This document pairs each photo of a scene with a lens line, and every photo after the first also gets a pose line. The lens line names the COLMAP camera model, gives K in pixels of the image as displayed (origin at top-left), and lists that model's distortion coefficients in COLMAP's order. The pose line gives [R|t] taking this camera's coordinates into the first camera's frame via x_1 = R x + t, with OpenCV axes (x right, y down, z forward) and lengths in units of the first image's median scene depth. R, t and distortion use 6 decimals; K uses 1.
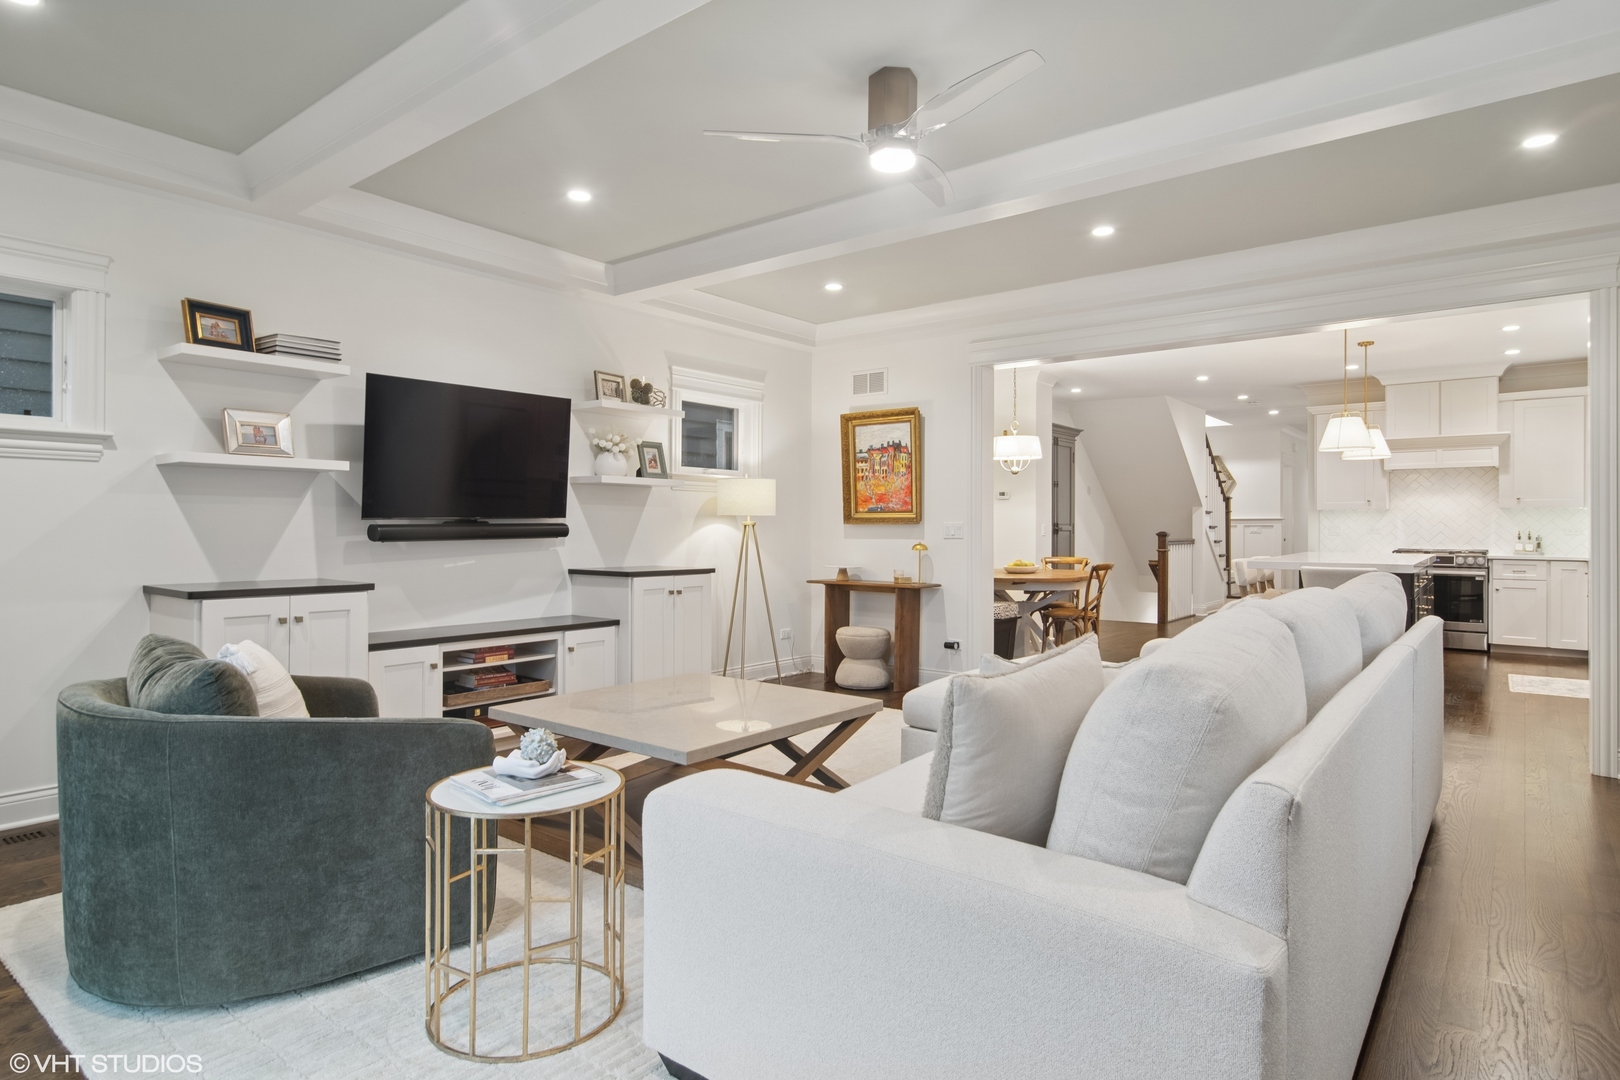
lens RADIAL K [[897.8, 0, 810.0], [0, 897.8, 540.0], [0, 0, 1]] dist [0.002695, 0.001464]
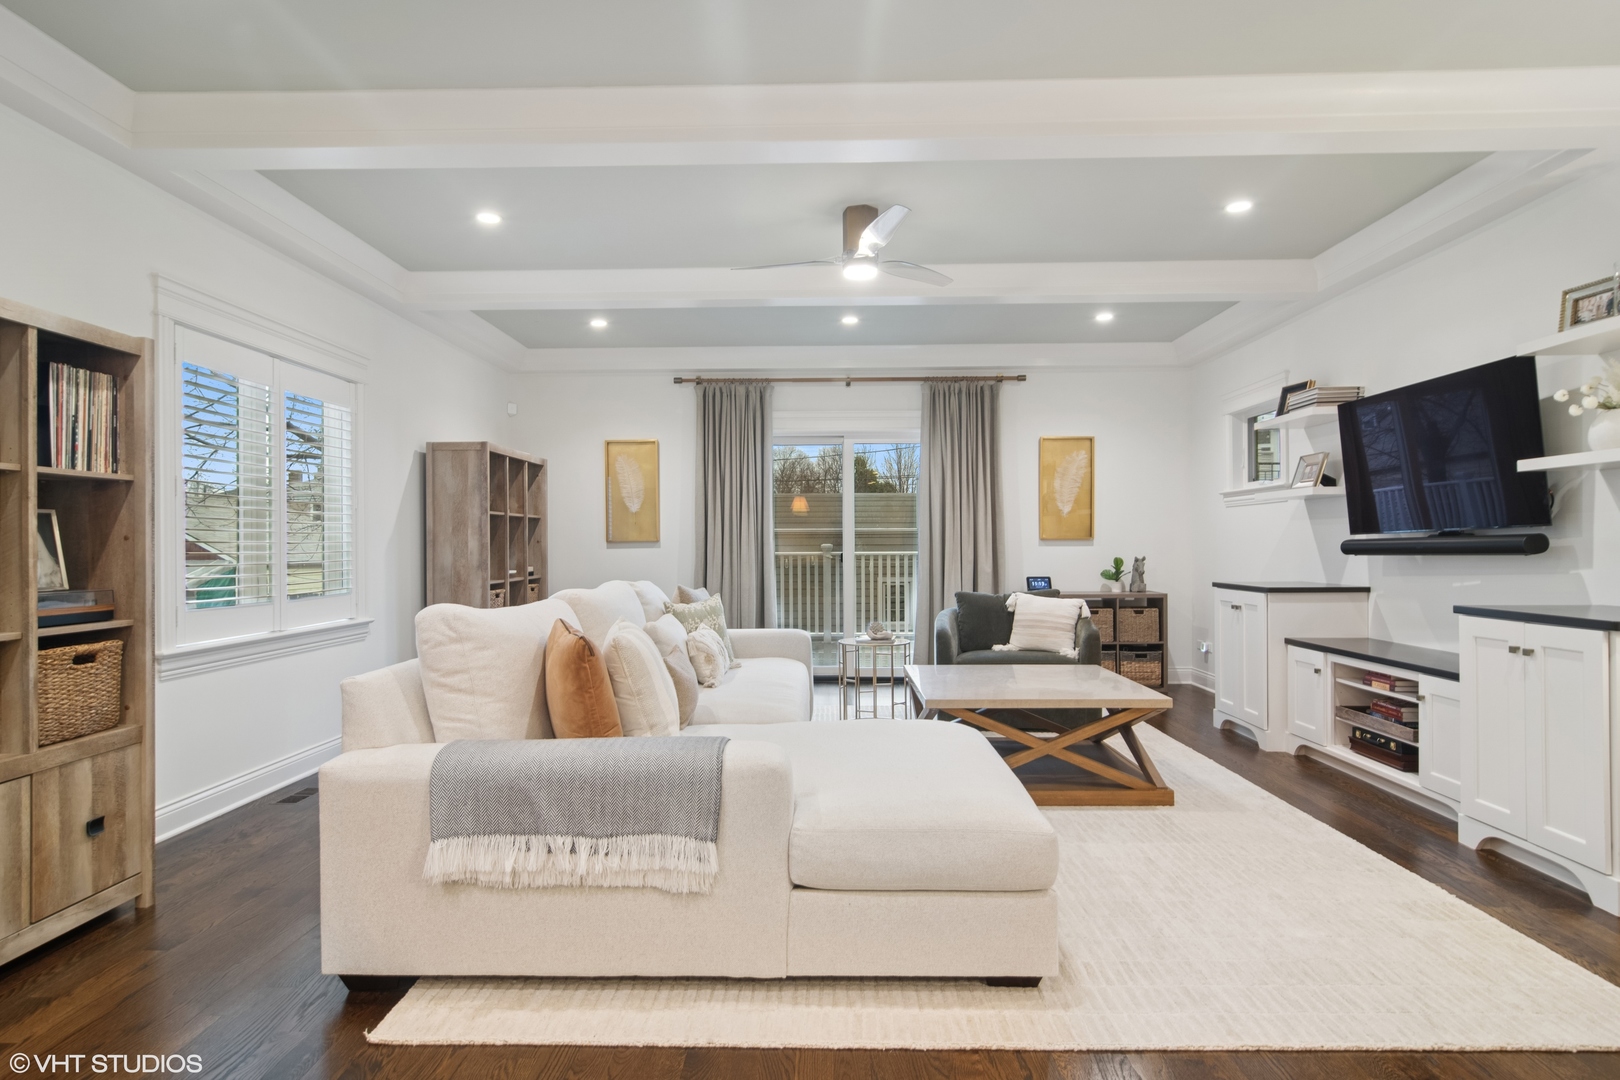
lens RADIAL K [[897.8, 0, 810.0], [0, 897.8, 540.0], [0, 0, 1]] dist [0.002695, 0.001464]
pose [[-0.795614, -0.002255, -0.605799, 0.662219], [-0.004220, 0.999989, 0.001821, -0.014280], [0.605789, 0.004005, -0.795615, 1.384010]]
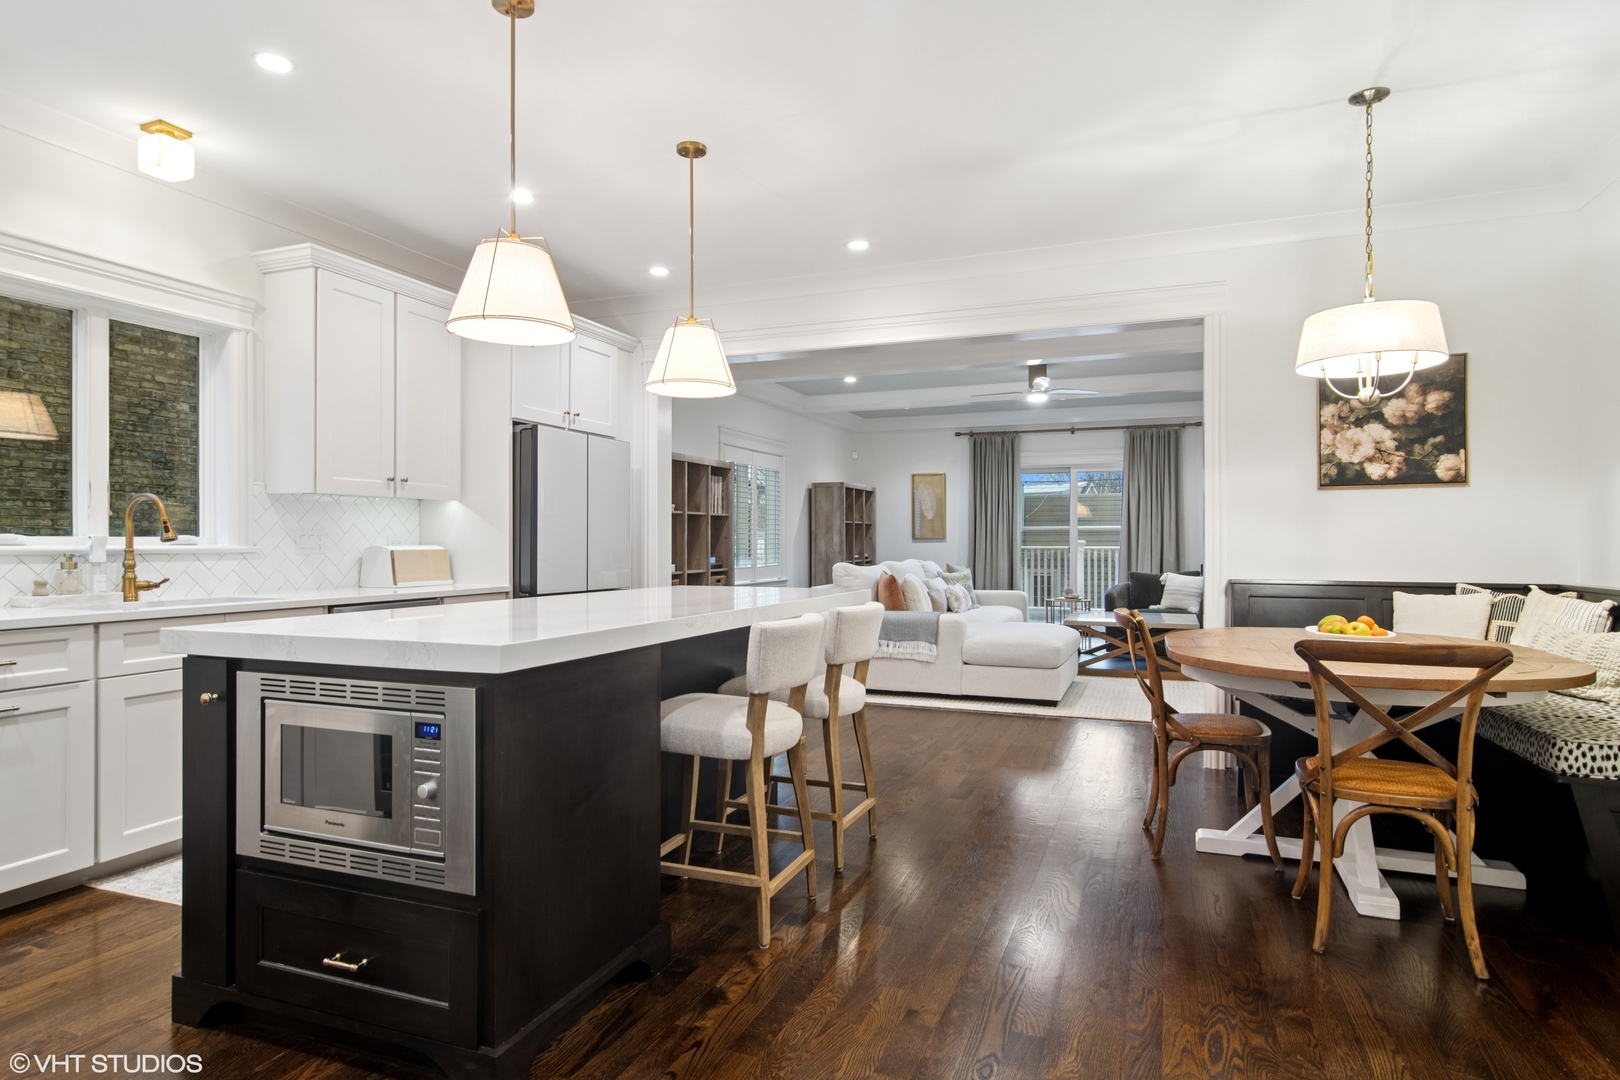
lens RADIAL K [[897.8, 0, 810.0], [0, 897.8, 540.0], [0, 0, 1]] dist [0.002695, 0.001464]
pose [[-0.956111, -0.002845, -0.292990, 0.926305], [-0.005736, 0.999943, 0.009008, -0.021557], [0.292948, 0.010294, -0.956073, 2.046378]]
